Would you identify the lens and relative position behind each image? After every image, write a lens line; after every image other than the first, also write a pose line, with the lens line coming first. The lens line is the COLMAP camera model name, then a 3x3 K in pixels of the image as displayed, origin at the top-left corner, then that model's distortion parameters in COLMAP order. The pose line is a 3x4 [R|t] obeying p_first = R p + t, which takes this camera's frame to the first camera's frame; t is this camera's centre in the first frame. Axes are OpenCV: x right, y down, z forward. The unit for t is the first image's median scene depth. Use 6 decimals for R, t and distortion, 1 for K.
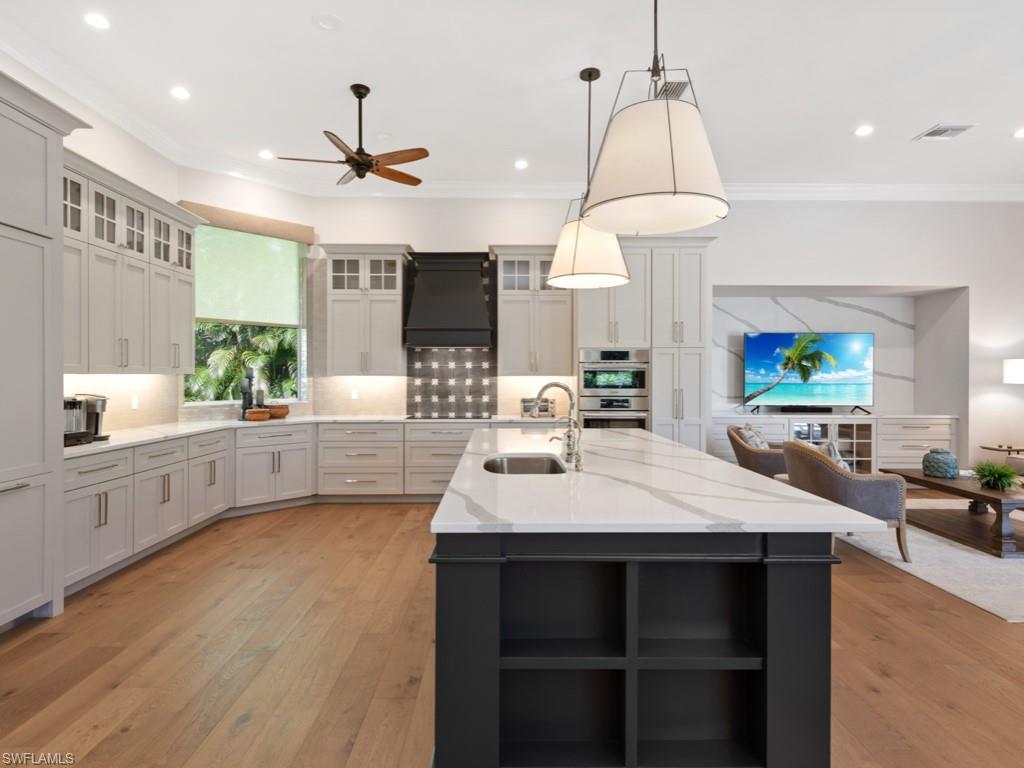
lens RADIAL K [[553.2, 0, 512.0], [0, 553.2, 384.0], [0, 0, 1]] dist [0.005578, -0.000270]
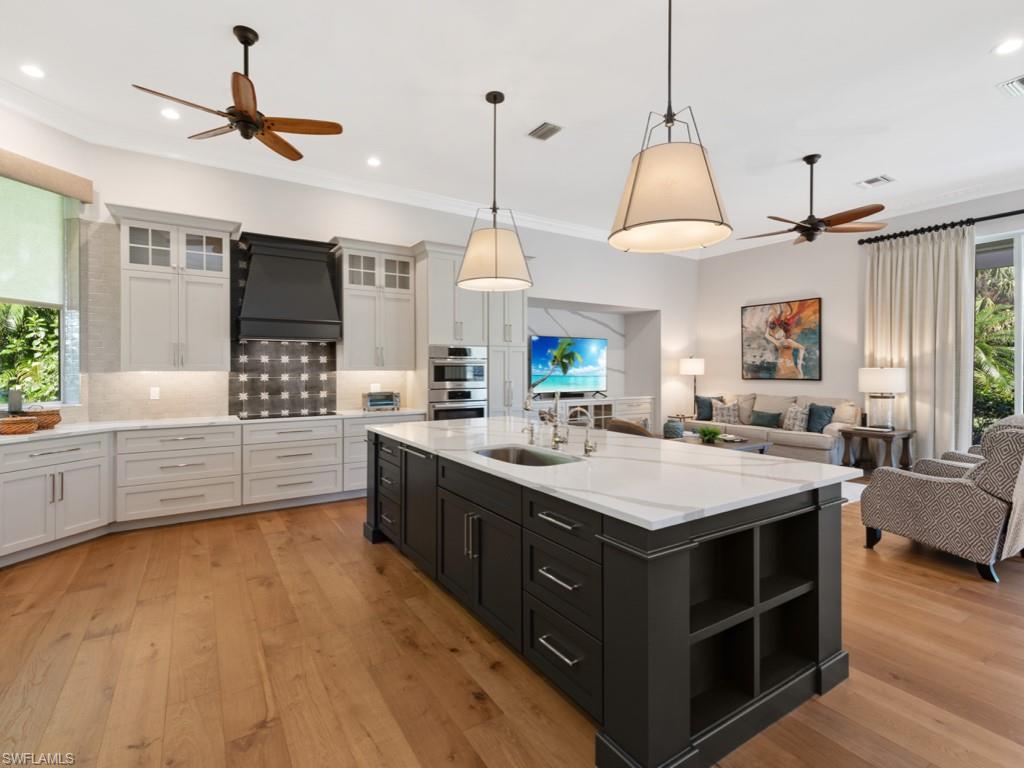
lens RADIAL K [[483.8, 0, 510.4], [0, 483.8, 375.3], [0, 0, 1]] dist [0.001234, -0.001123]
pose [[0.847255, -0.007823, 0.531128, -0.229713], [0.009468, 0.999955, -0.000375, -0.003248], [-0.531101, 0.005346, 0.847291, 0.112471]]
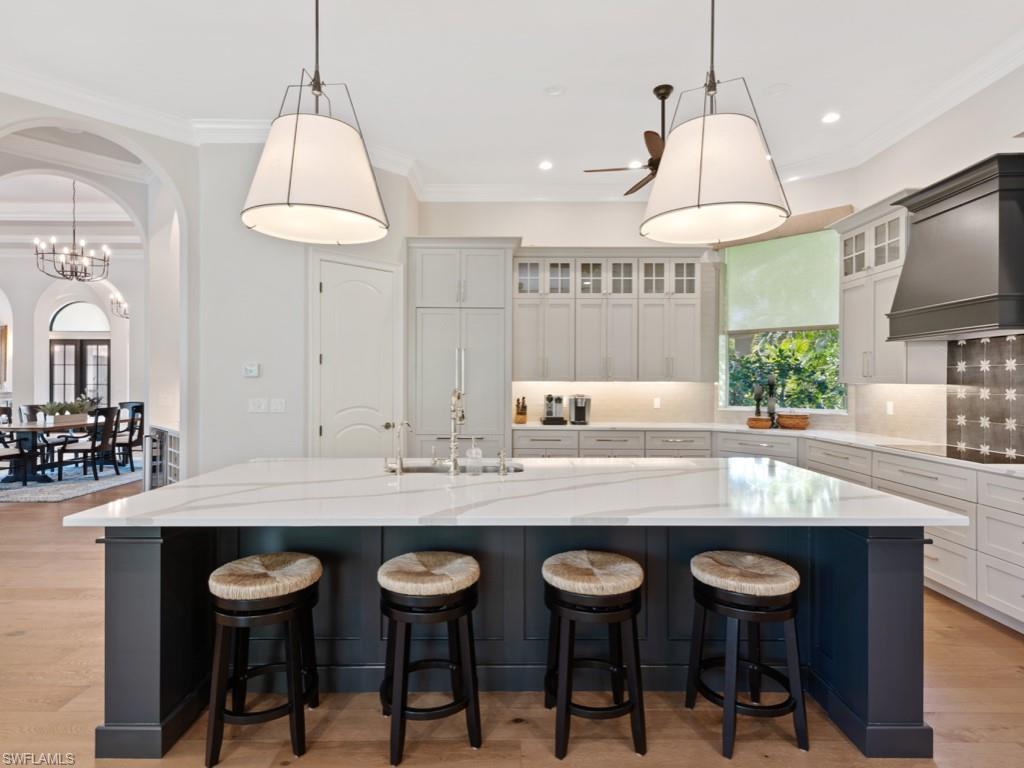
lens RADIAL K [[538.3, 0, 507.6], [0, 538.3, 384.2], [0, 0, 1]] dist [0.004236, 0.000240]
pose [[-0.023516, 0.001382, -0.999723, 0.473766], [-0.017707, 0.999842, 0.001799, -0.006190], [0.999567, 0.017744, -0.023488, 0.523021]]
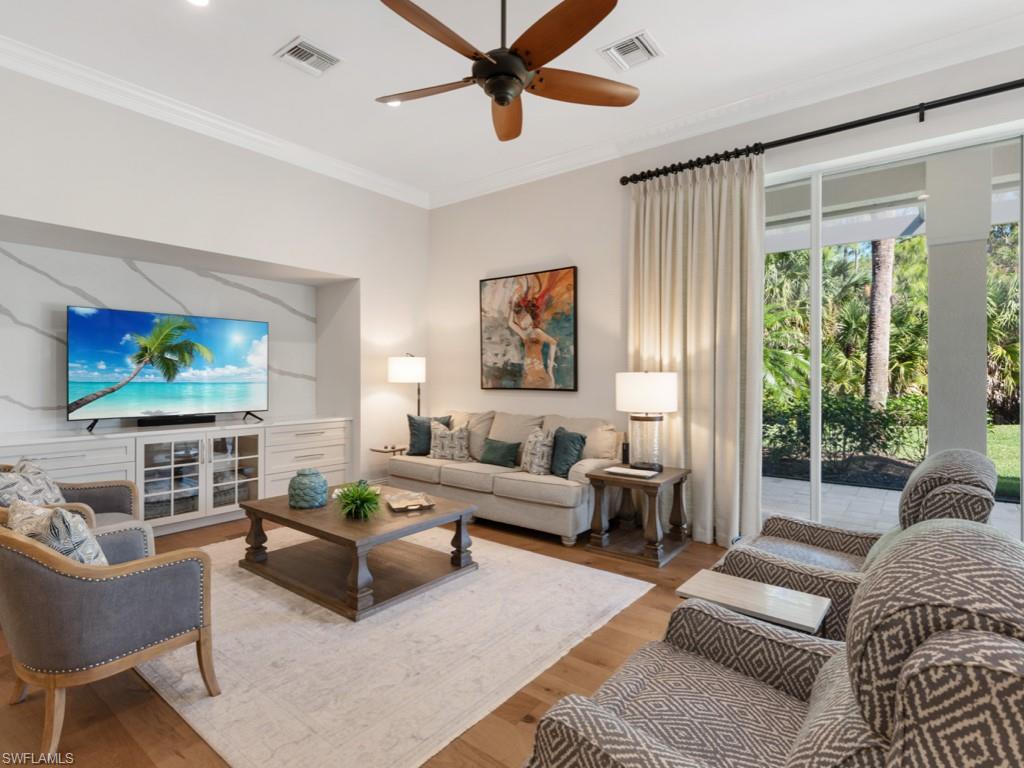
lens RADIAL K [[517.0, 0, 514.0], [0, 517.0, 379.2], [0, 0, 1]] dist [0.003572, 0.000173]
pose [[0.617194, -0.003973, 0.786801, 0.311913], [0.008619, 0.999961, -0.001712, -0.002846], [-0.786764, 0.007838, 0.617204, 0.271416]]
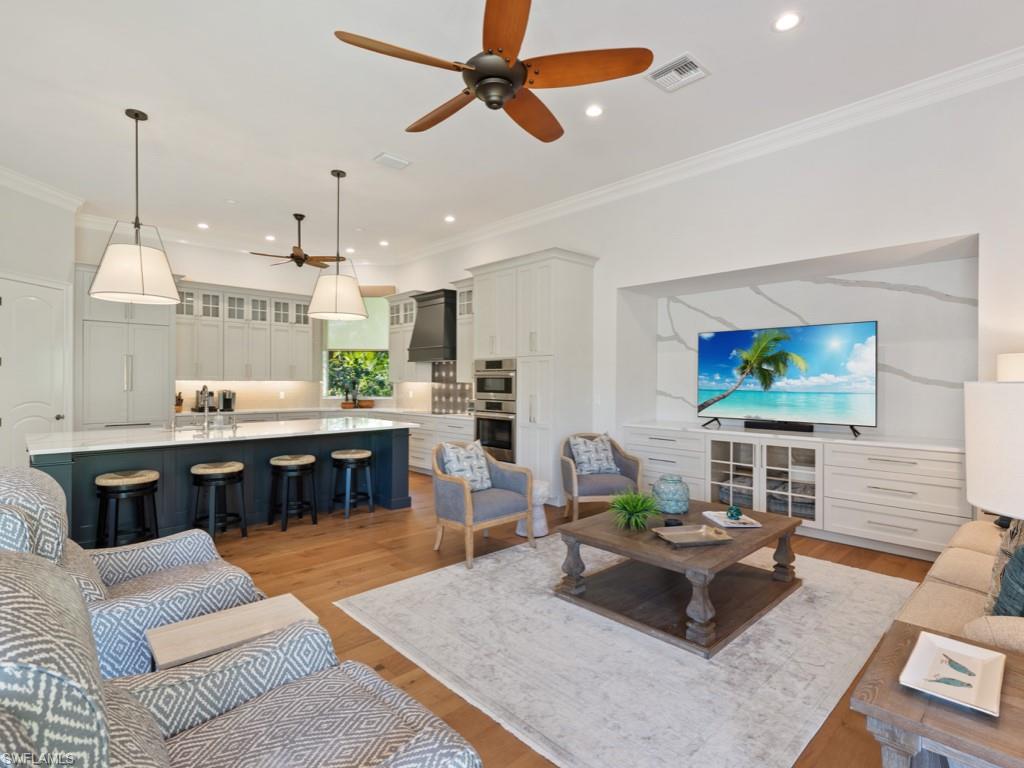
lens RADIAL K [[516.0, 0, 513.3], [0, 516.0, 385.5], [0, 0, 1]] dist [0.002567, -0.000117]
pose [[0.681704, 0.005328, -0.731609, 0.943523], [-0.014223, 0.999881, -0.005971, -0.001518], [0.731490, 0.014477, 0.681698, 0.274222]]
